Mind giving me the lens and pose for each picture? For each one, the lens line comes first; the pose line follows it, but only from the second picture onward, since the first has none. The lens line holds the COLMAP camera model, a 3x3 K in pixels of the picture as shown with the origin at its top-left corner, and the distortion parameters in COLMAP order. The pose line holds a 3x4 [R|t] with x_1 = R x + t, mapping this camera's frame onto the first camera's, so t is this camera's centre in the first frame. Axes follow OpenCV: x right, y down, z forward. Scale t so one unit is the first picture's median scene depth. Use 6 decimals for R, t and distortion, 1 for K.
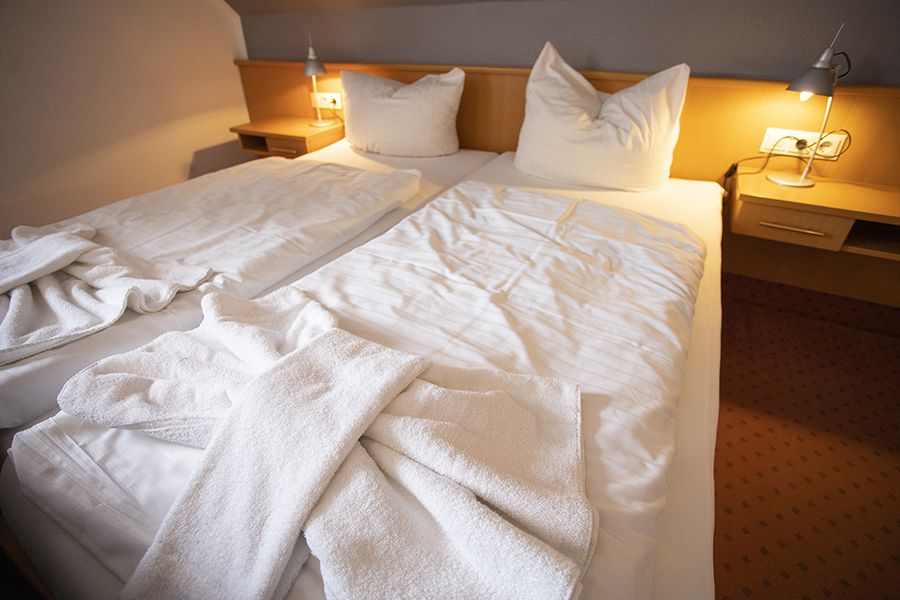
lens RADIAL K [[434.9, 0, 442.8], [0, 434.9, 301.8], [0, 0, 1]] dist [-0.054747, 0.001239]
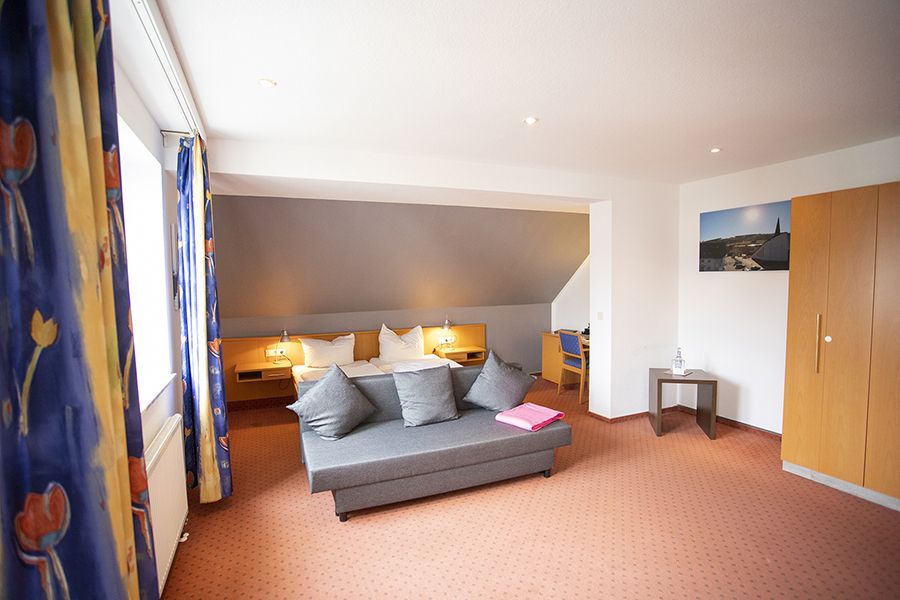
lens RADIAL K [[457.6, 0, 449.9], [0, 457.6, 313.2], [0, 0, 1]] dist [0.000339, 0.000118]
pose [[0.608588, -0.061271, 0.791118, -2.214695], [0.430404, 0.863089, -0.264255, 0.483600], [-0.666614, 0.501322, 0.551636, -1.343156]]
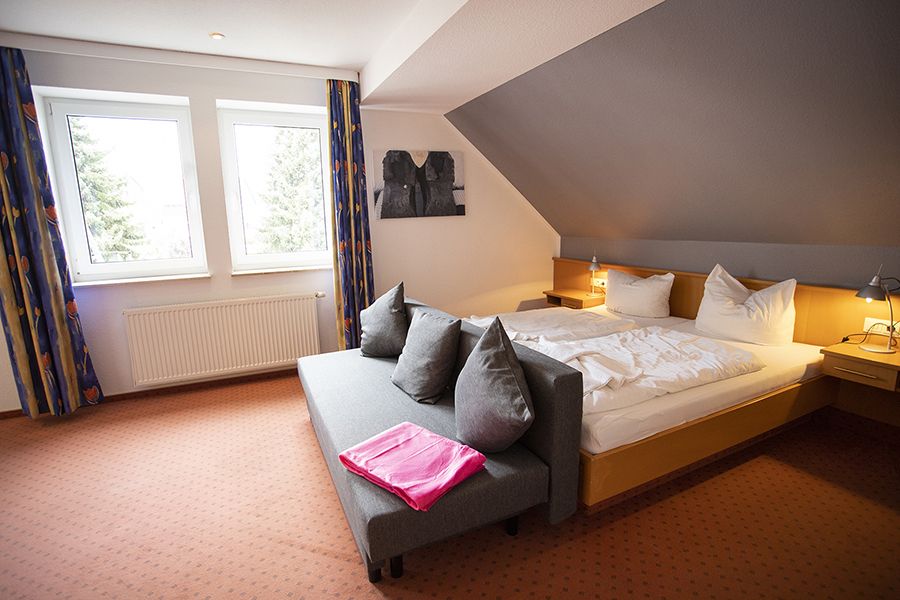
lens RADIAL K [[434.9, 0, 442.8], [0, 434.9, 301.8], [0, 0, 1]] dist [-0.054747, 0.001239]
pose [[0.813450, 0.093483, -0.574074, 0.343059], [-0.297854, 0.914713, -0.273100, 0.409611], [0.499583, 0.393143, 0.771917, -0.972254]]
